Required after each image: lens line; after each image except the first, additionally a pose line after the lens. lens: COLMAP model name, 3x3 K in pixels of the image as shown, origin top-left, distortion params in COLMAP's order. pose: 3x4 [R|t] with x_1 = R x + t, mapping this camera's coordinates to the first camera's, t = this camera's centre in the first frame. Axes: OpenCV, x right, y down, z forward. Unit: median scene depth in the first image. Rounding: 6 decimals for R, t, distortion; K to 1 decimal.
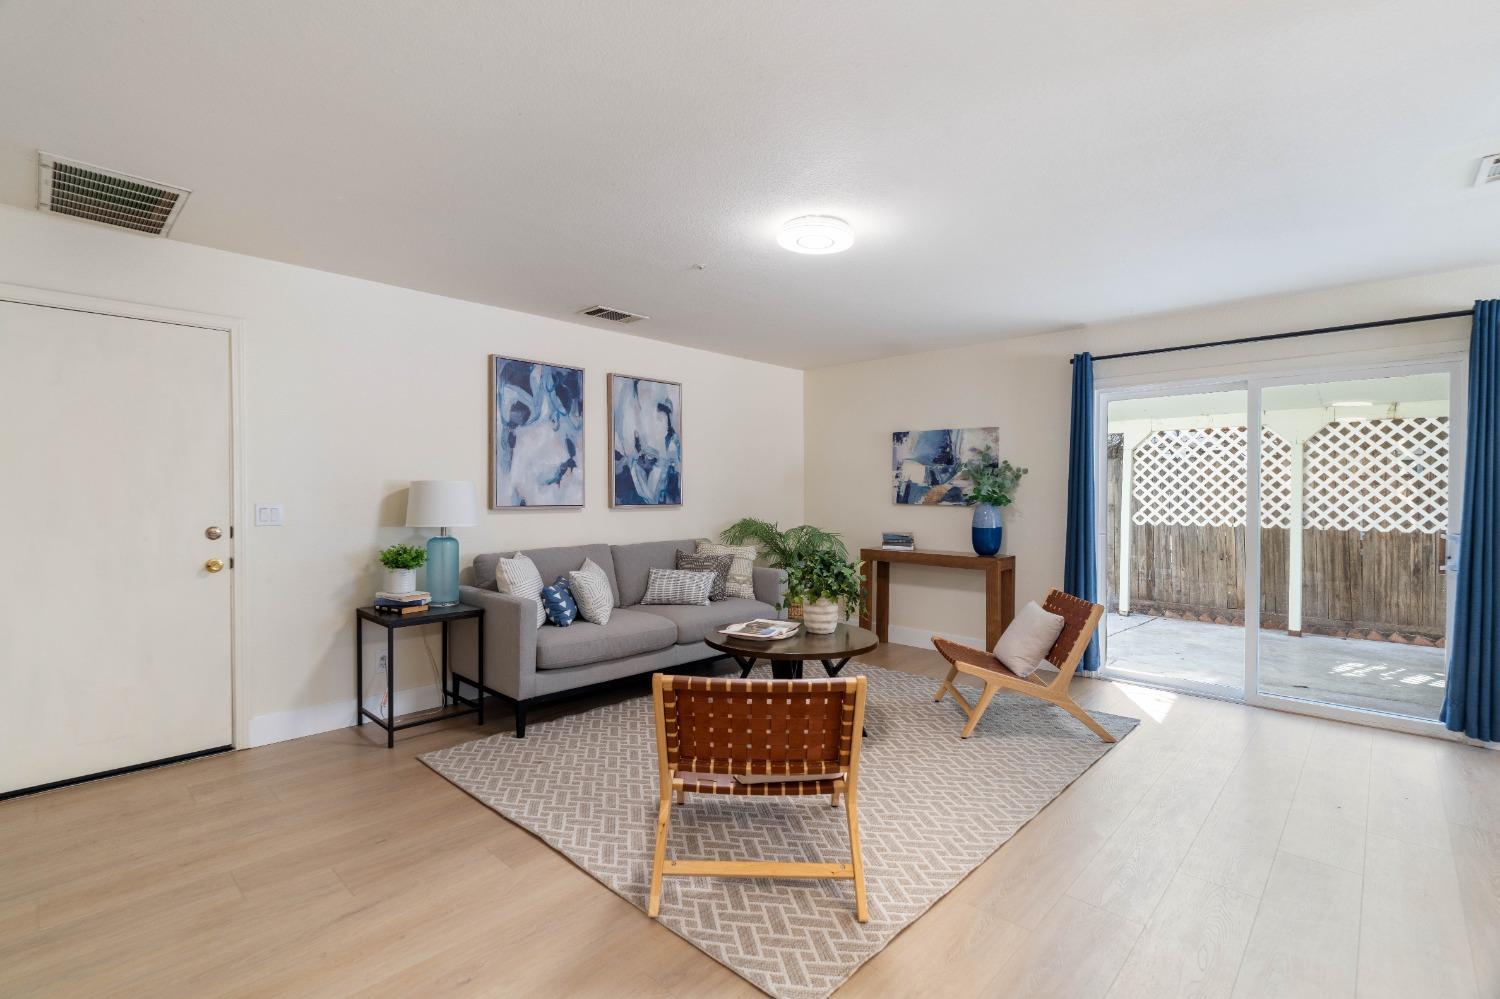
lens RADIAL K [[678.8, 0, 750.4], [0, 678.8, 494.2], [0, 0, 1]] dist [-0.002889, 0.000910]
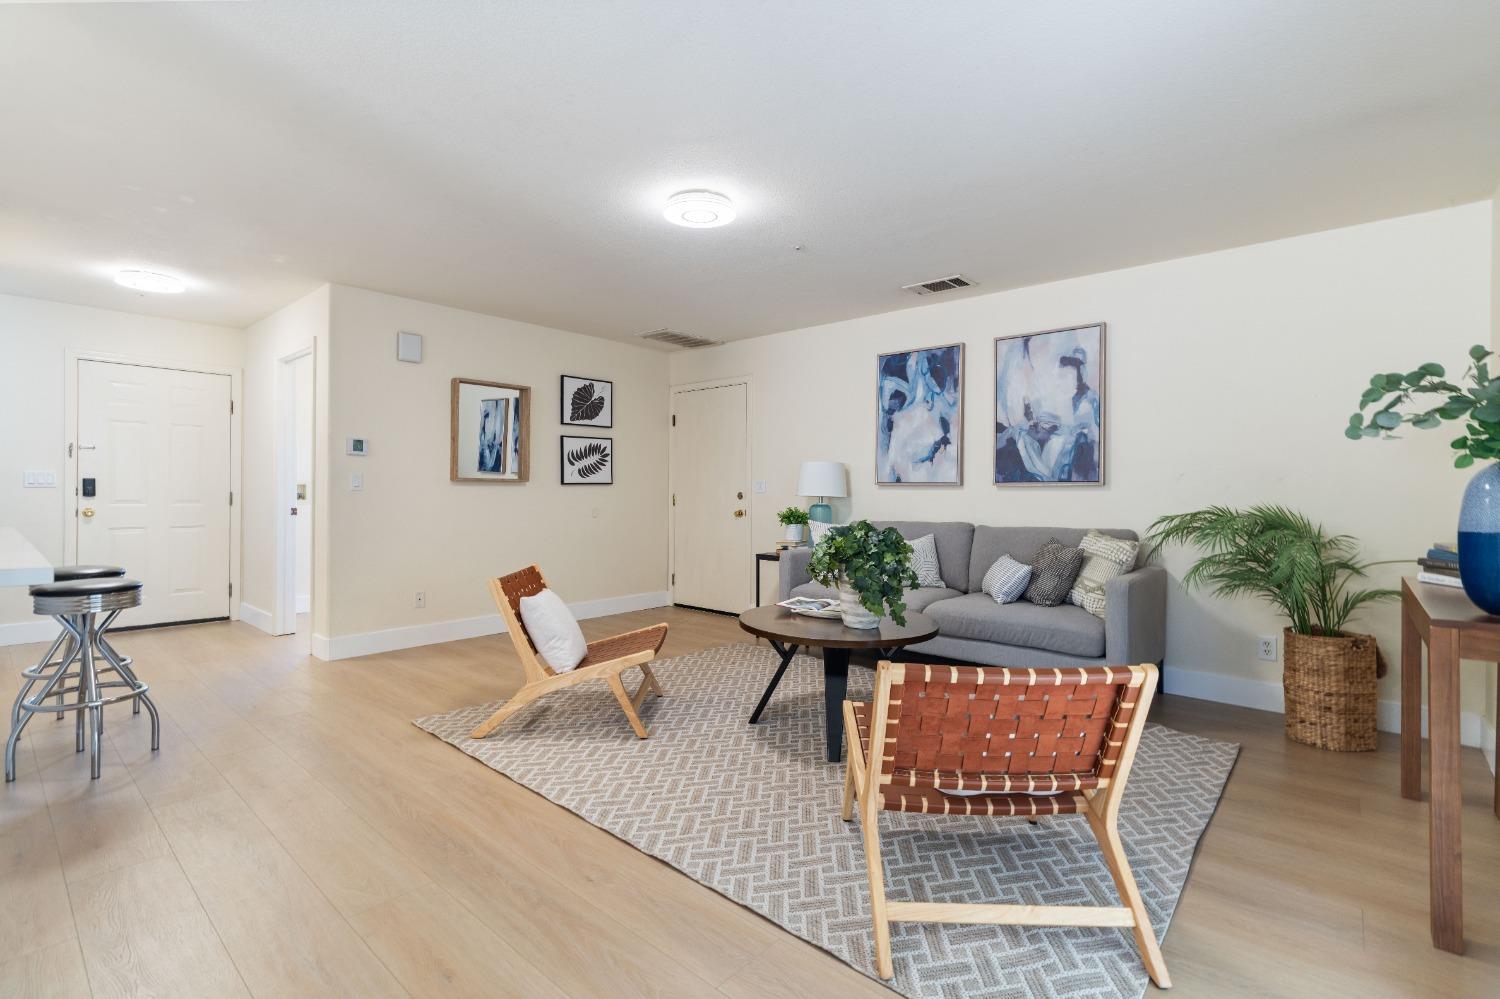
lens RADIAL K [[678.8, 0, 750.8], [0, 678.8, 497.9], [0, 0, 1]] dist [-0.002889, 0.000910]
pose [[0.042993, 0.014171, -0.998975, 0.728489], [-0.004831, 0.999891, 0.013976, 0.026781], [0.999064, 0.004225, 0.043056, 0.659781]]
